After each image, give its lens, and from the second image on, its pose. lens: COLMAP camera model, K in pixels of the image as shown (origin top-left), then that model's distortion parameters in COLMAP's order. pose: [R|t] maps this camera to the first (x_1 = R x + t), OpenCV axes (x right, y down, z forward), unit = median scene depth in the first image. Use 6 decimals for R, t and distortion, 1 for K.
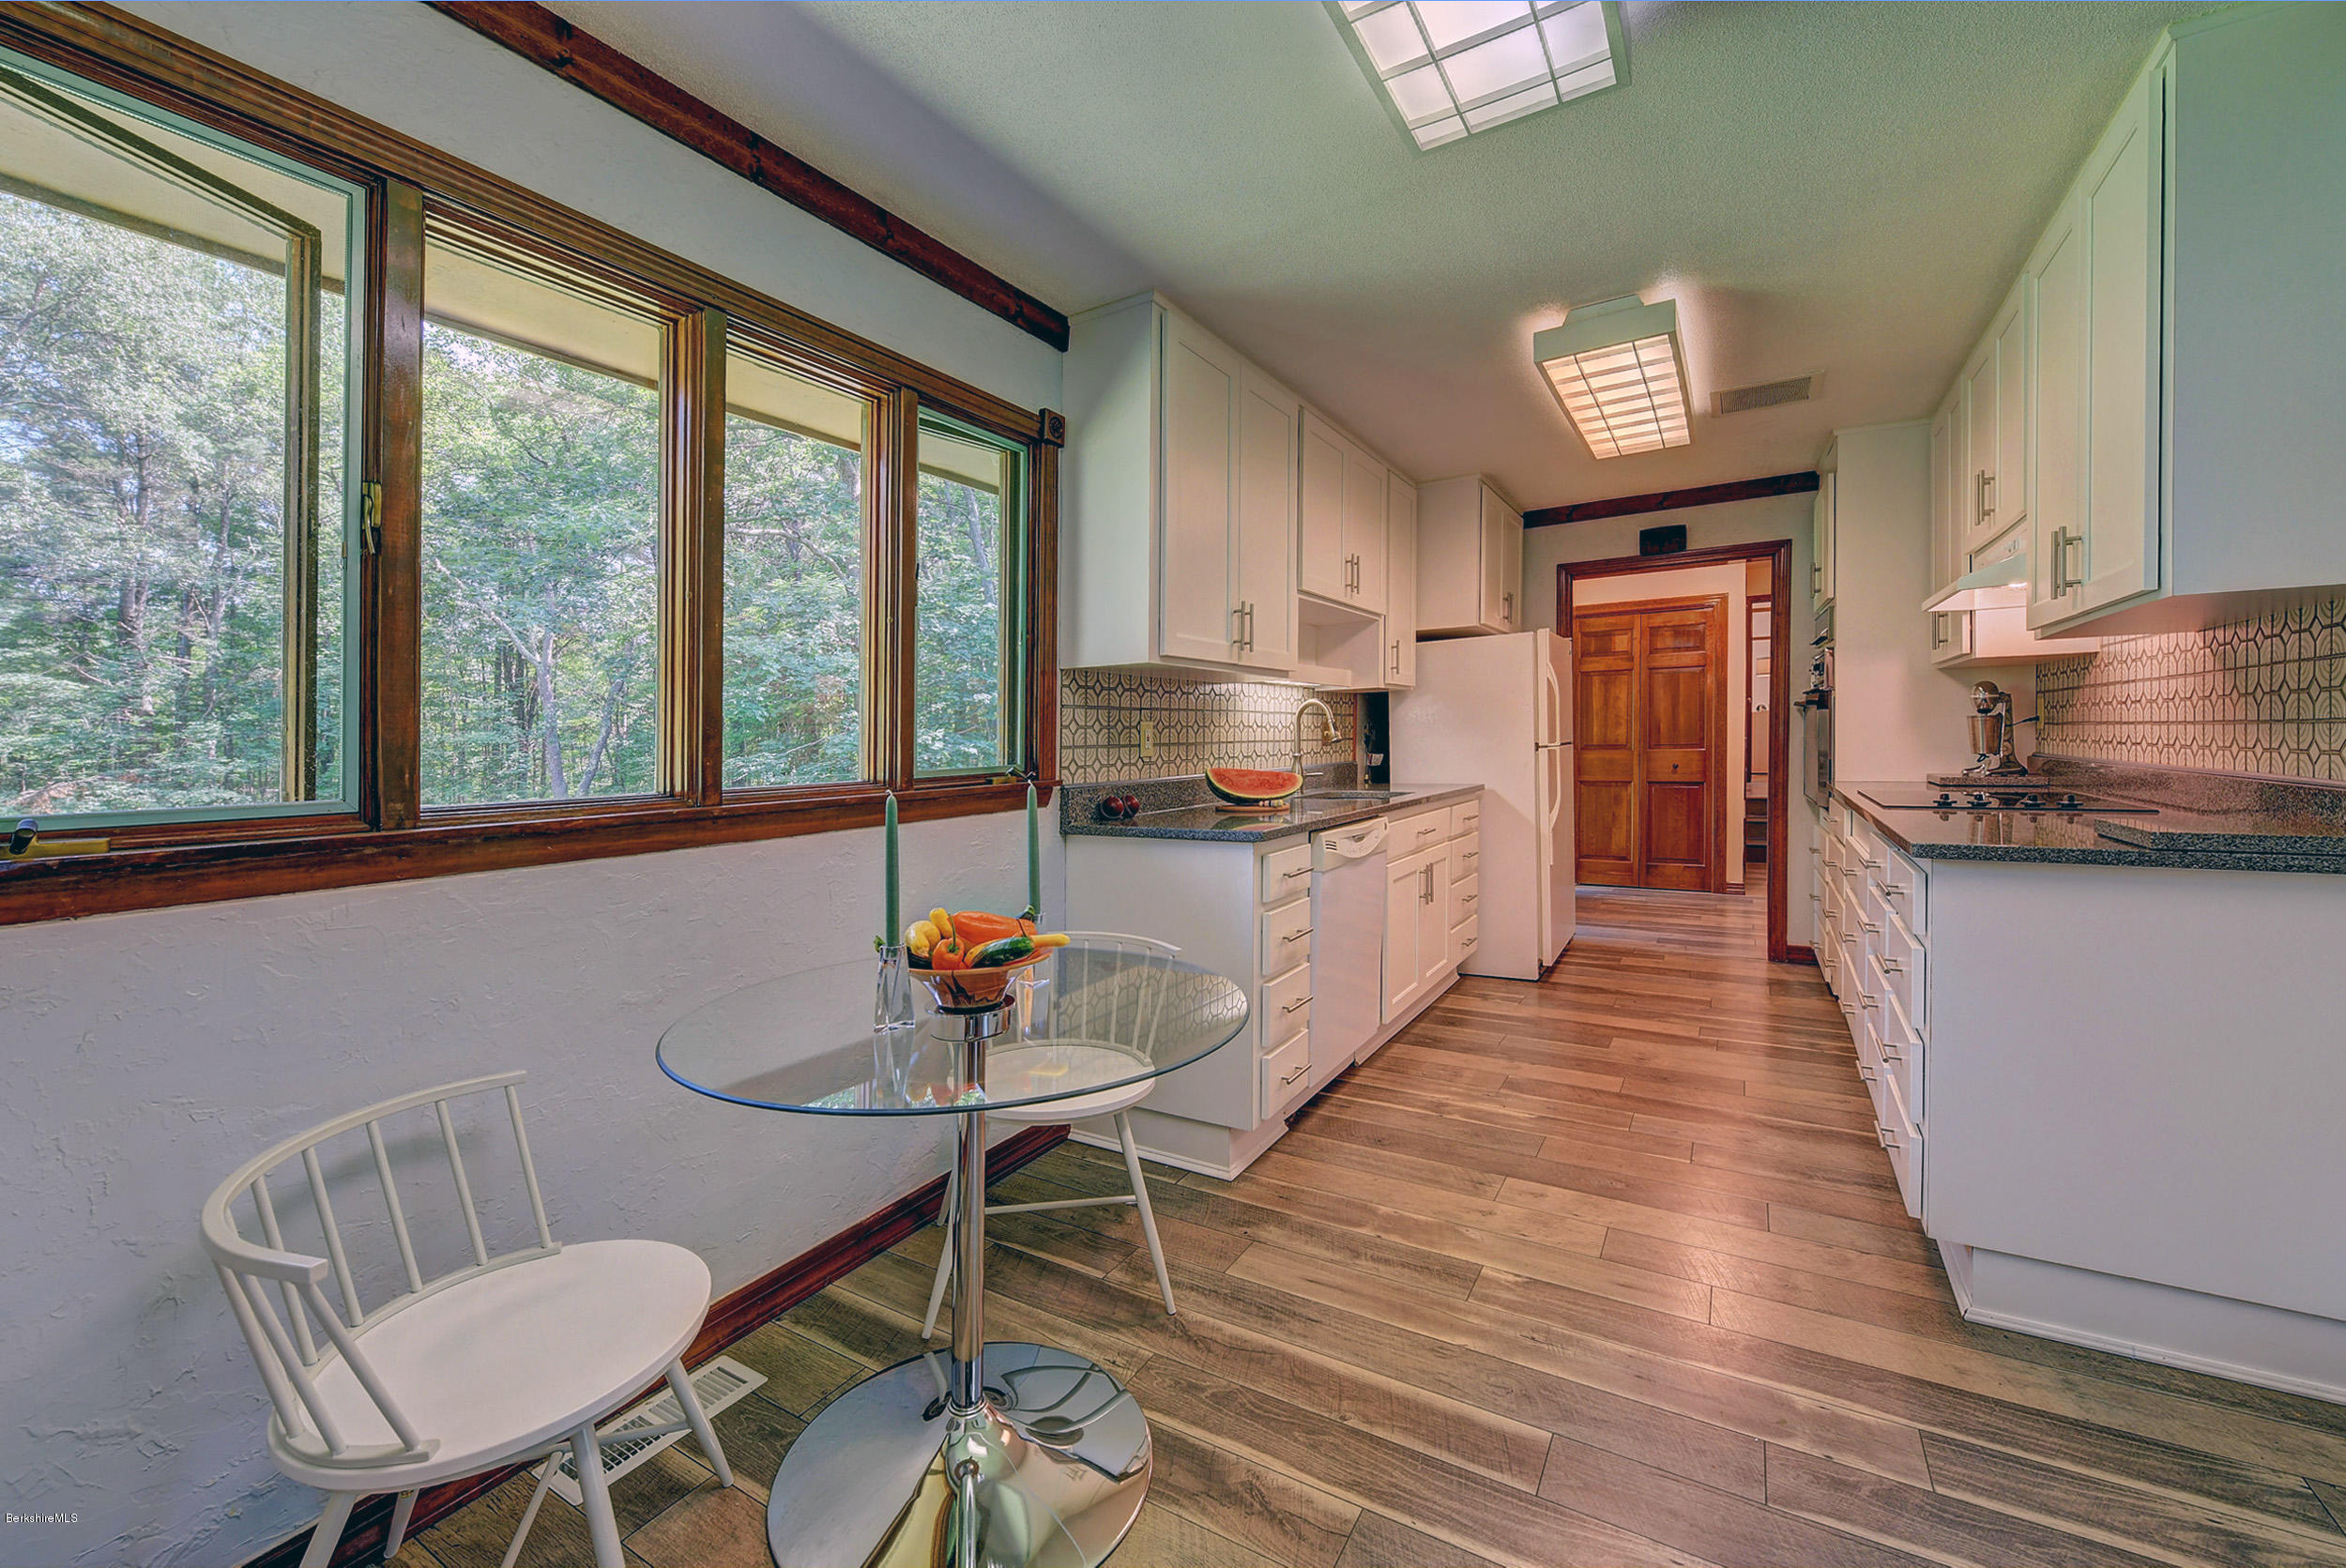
lens RADIAL K [[940.0, 0, 1160.2], [0, 940.0, 754.5], [0, 0, 1]] dist [0.000917, 0.000018]
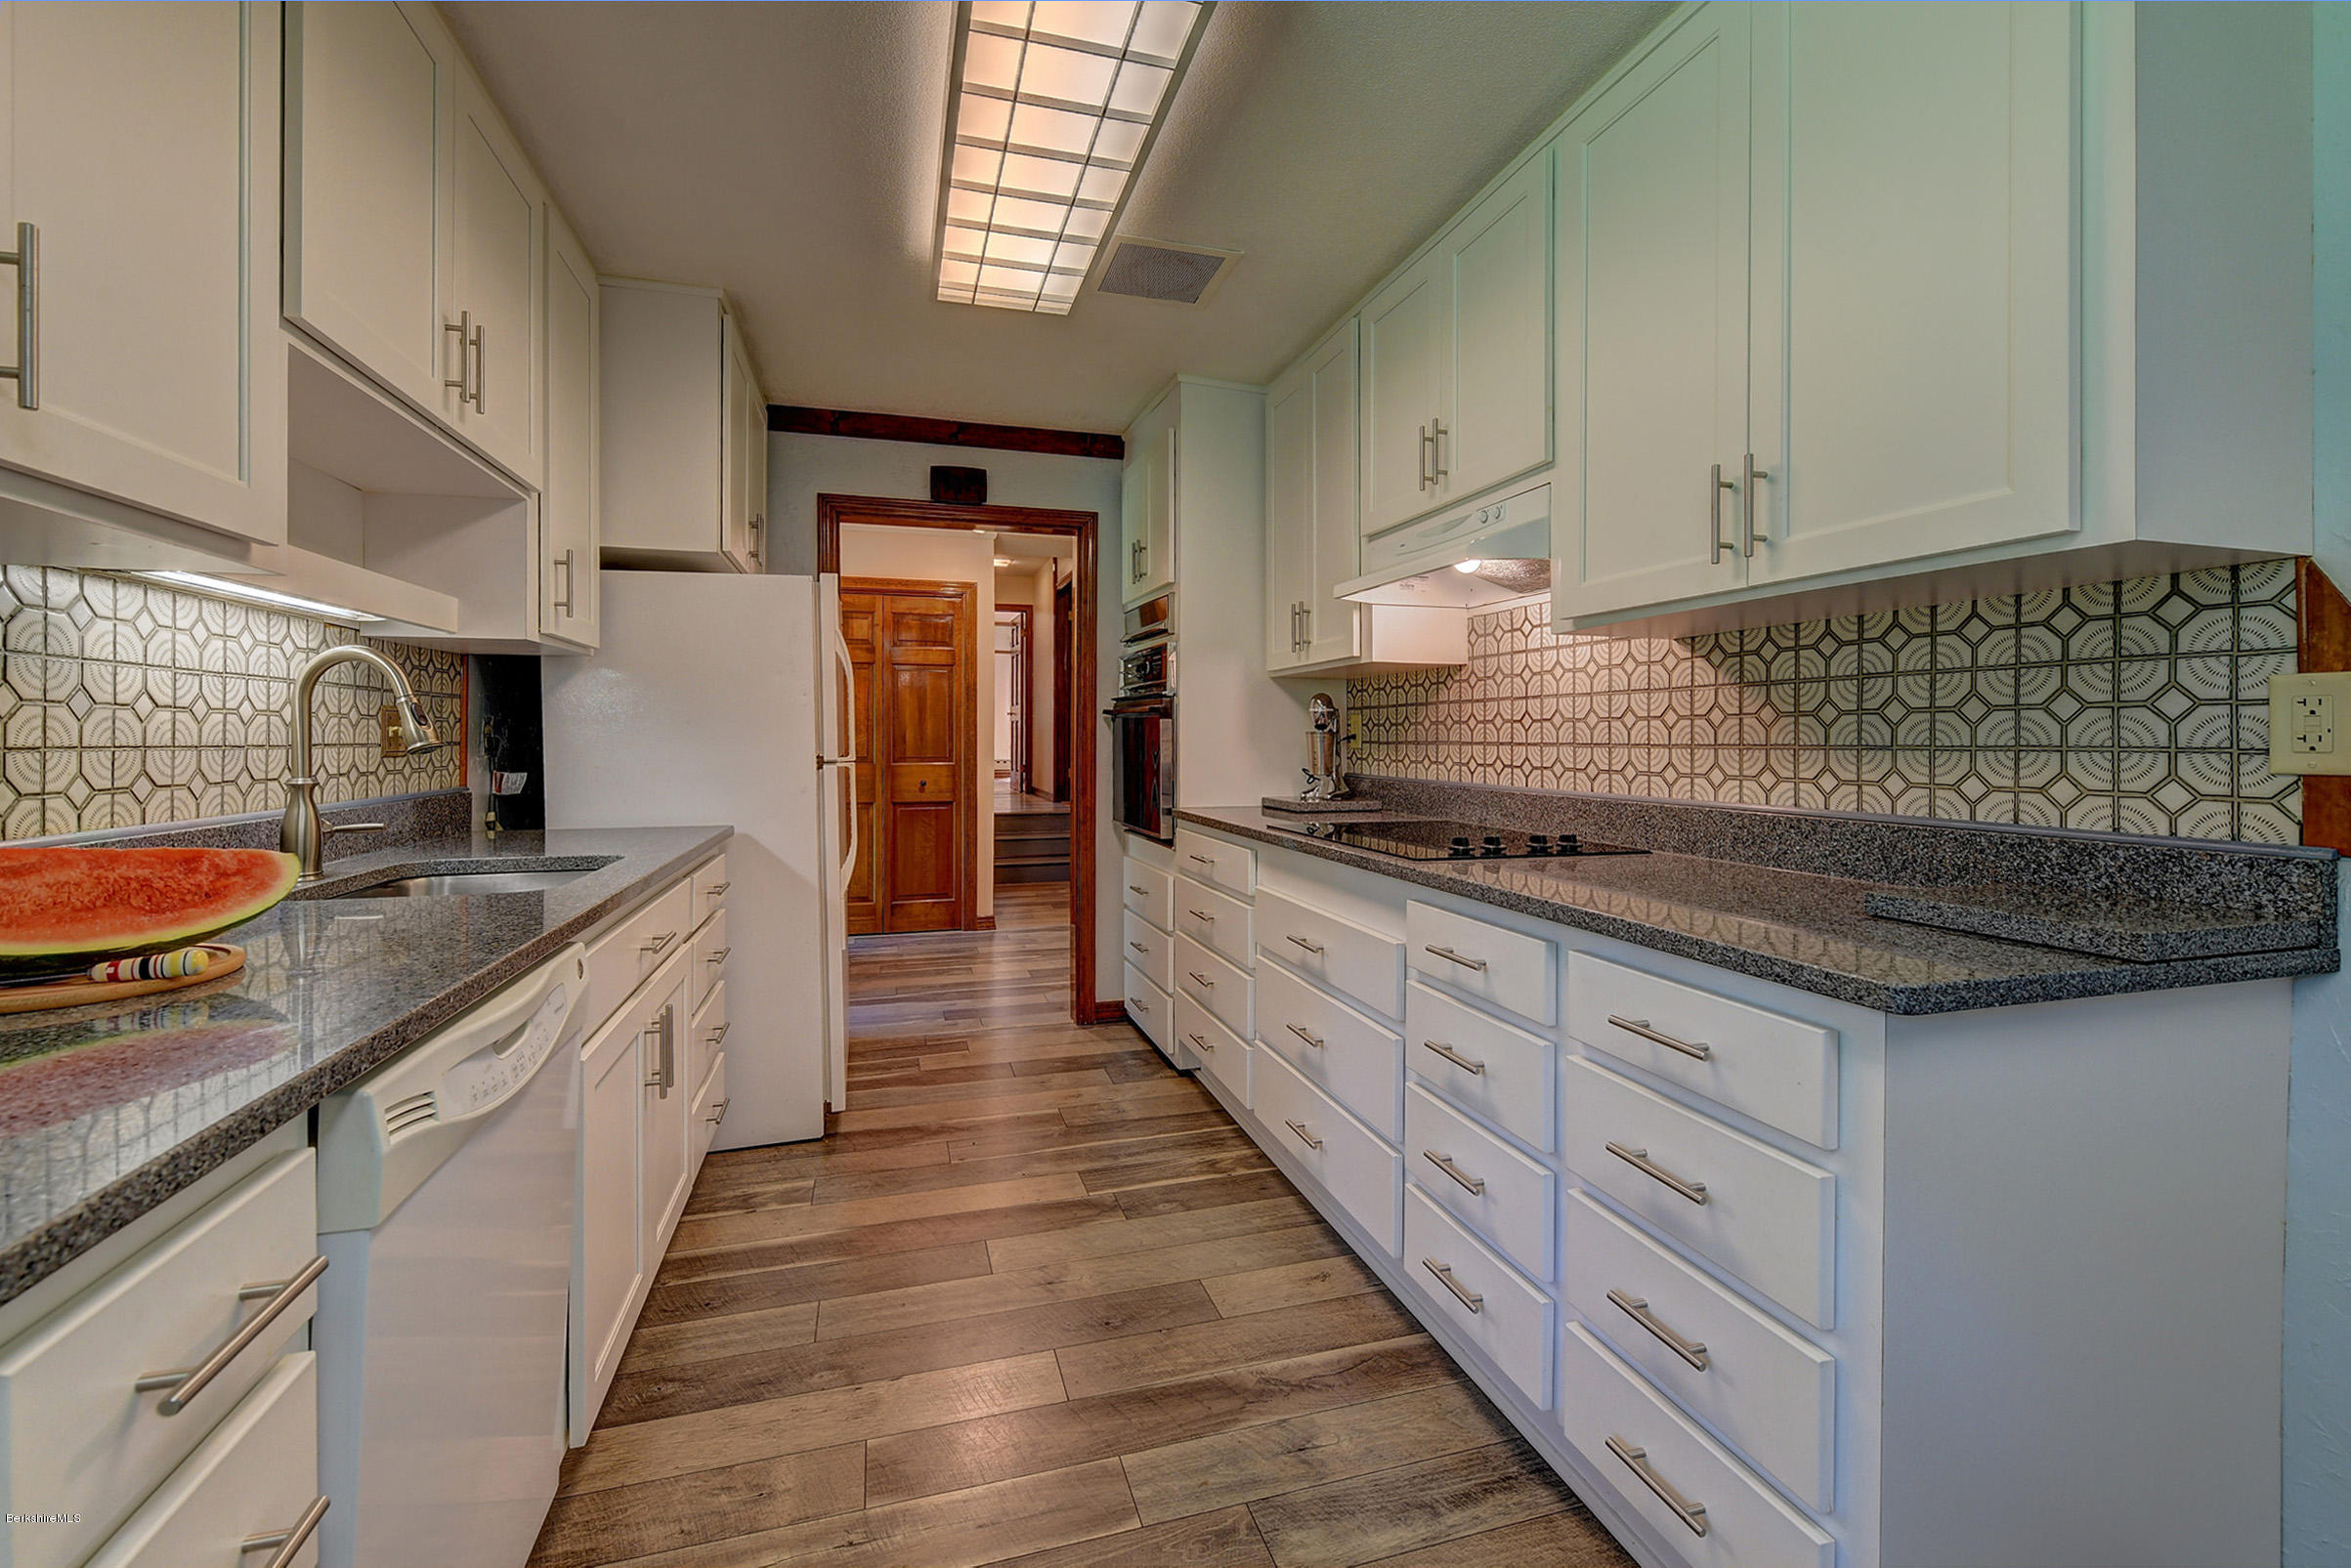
lens RADIAL K [[981.7, 0, 1175.5], [0, 981.7, 784.0], [0, 0, 1]] dist [0.000470, -0.000113]
pose [[0.664351, -0.011518, 0.747332, 0.079668], [-0.004938, 0.999792, 0.019799, -0.008817], [-0.747405, -0.016844, 0.664156, 0.438481]]
